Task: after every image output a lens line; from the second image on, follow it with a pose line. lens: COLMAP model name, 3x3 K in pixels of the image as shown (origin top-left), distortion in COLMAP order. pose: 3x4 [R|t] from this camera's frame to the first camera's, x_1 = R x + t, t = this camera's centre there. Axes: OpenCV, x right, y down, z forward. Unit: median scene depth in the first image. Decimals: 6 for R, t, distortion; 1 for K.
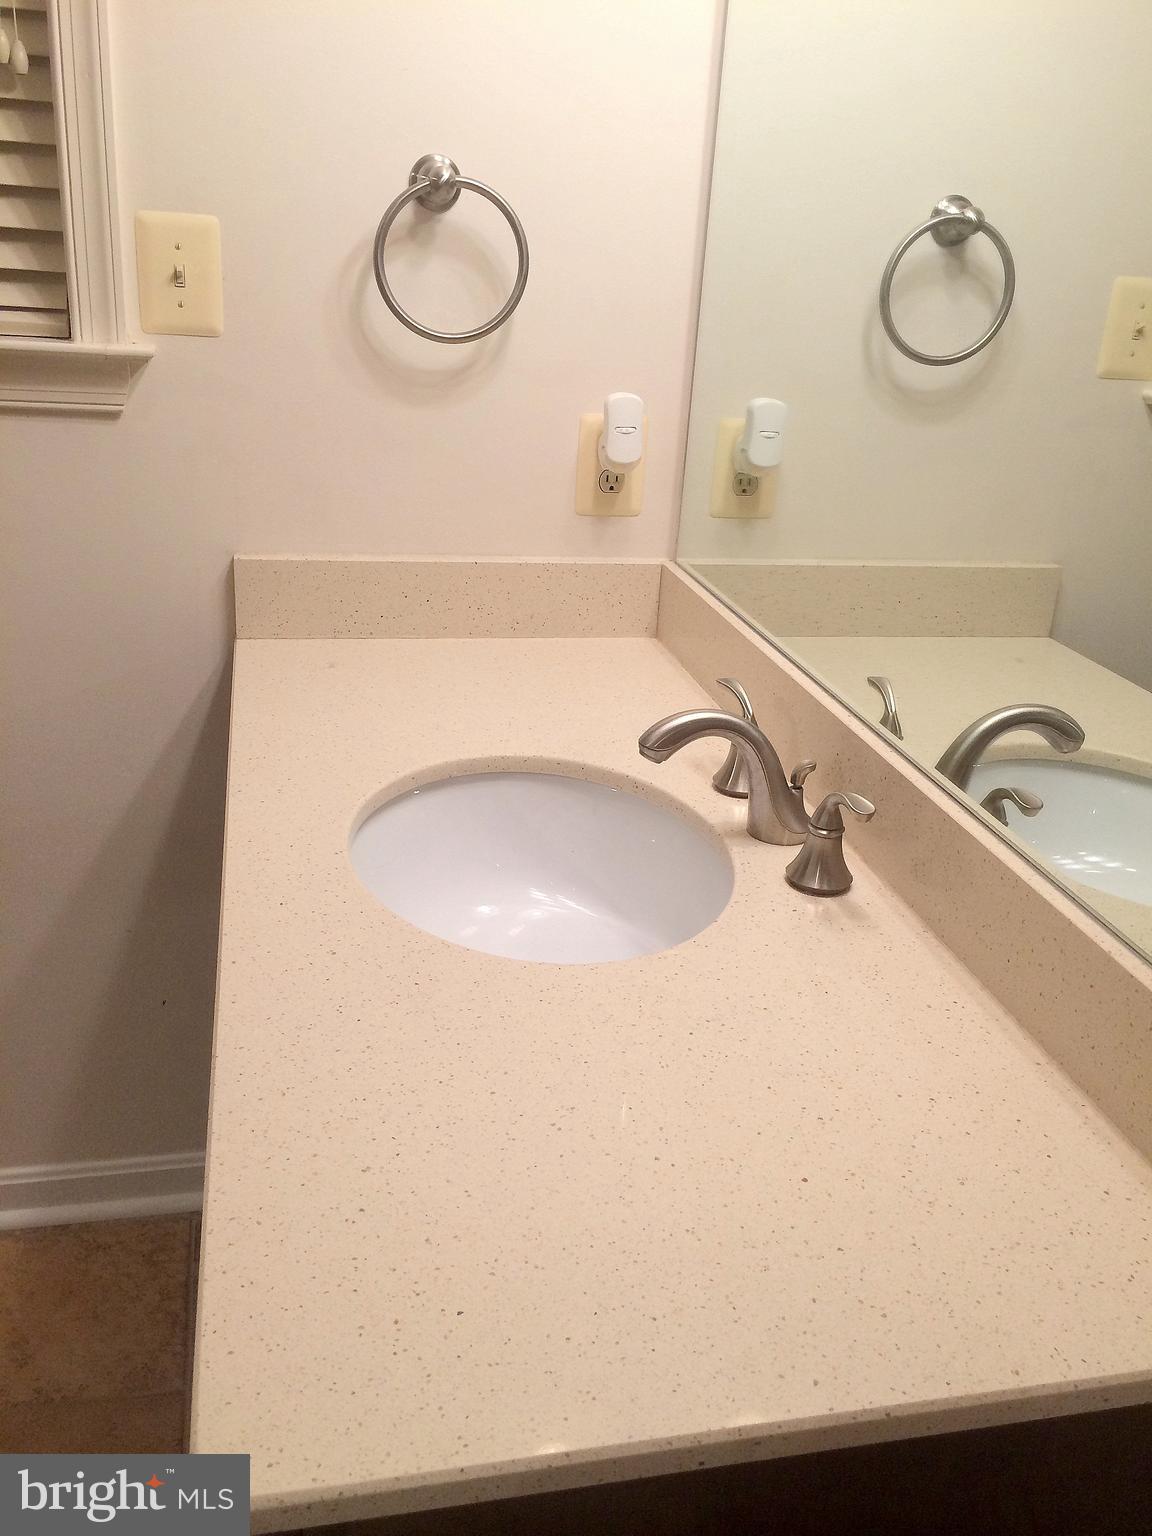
lens RADIAL K [[1326.0, 0, 576.0], [0, 1326.0, 768.0], [0, 0, 1]] dist [0.057062, -0.077851]
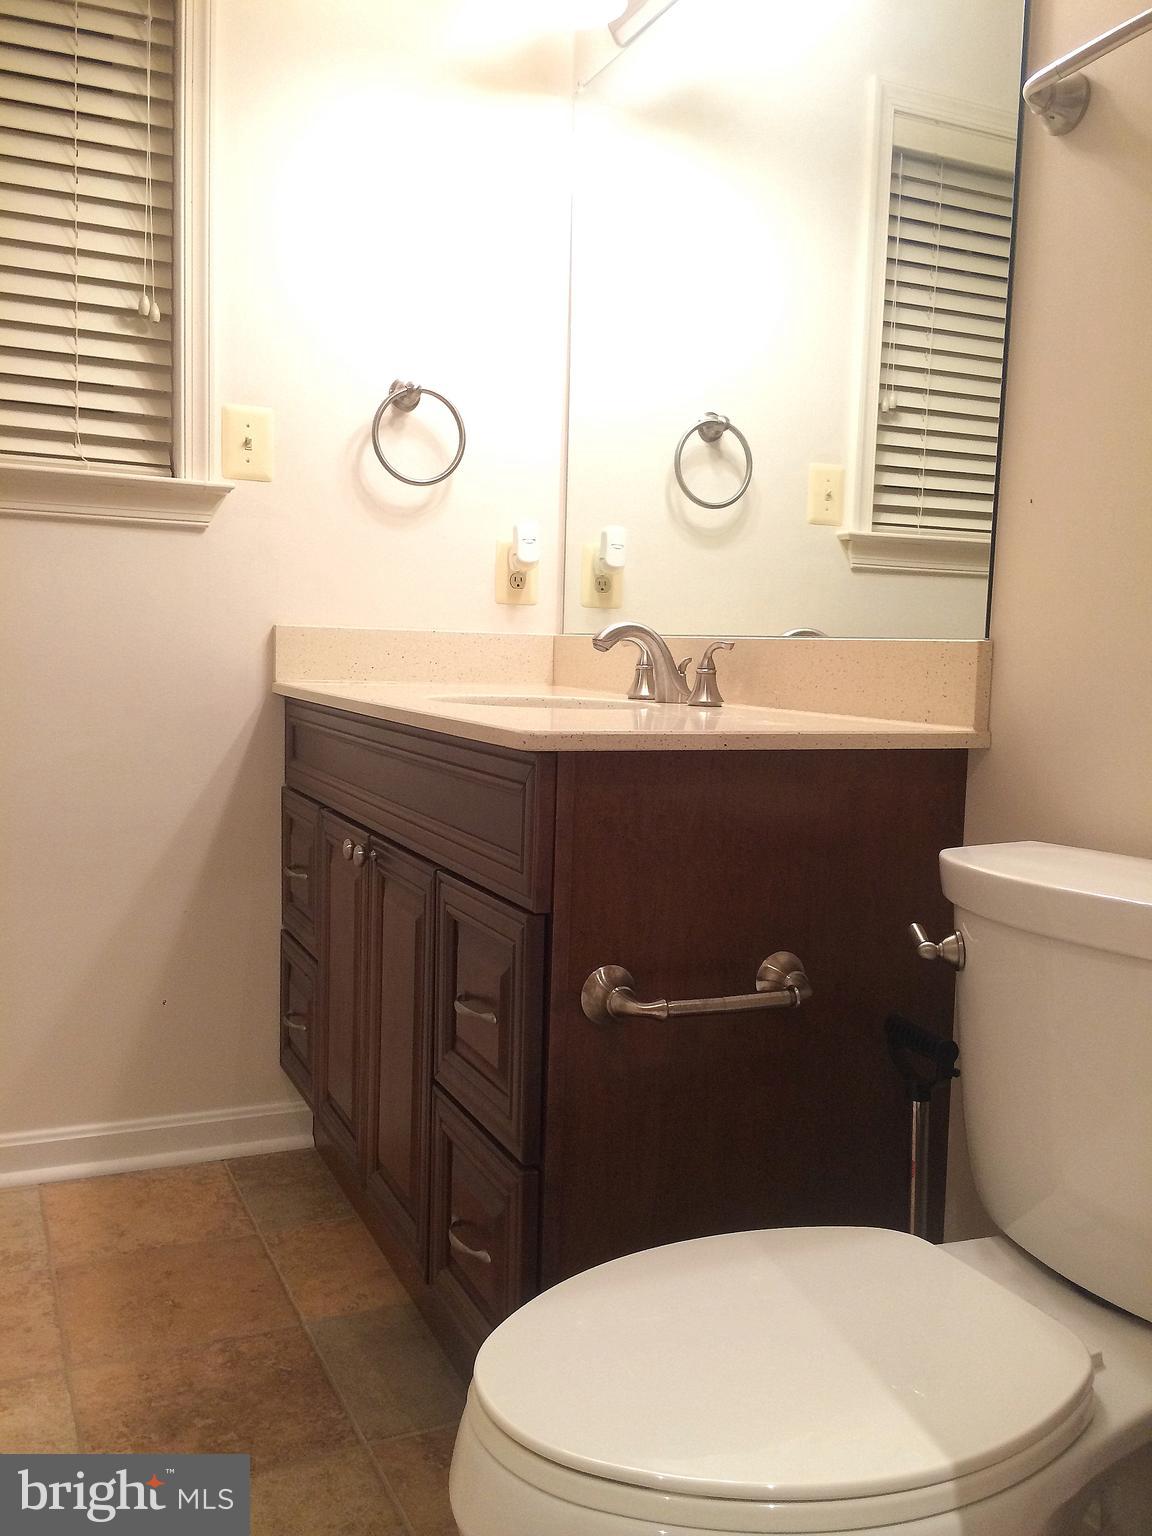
lens RADIAL K [[1326.0, 0, 576.0], [0, 1326.0, 768.0], [0, 0, 1]] dist [0.057062, -0.077851]
pose [[0.980053, -0.052396, 0.191703, -0.220436], [0.104043, 0.957137, -0.270302, 0.425471], [-0.169323, 0.284855, 0.943497, -0.401503]]
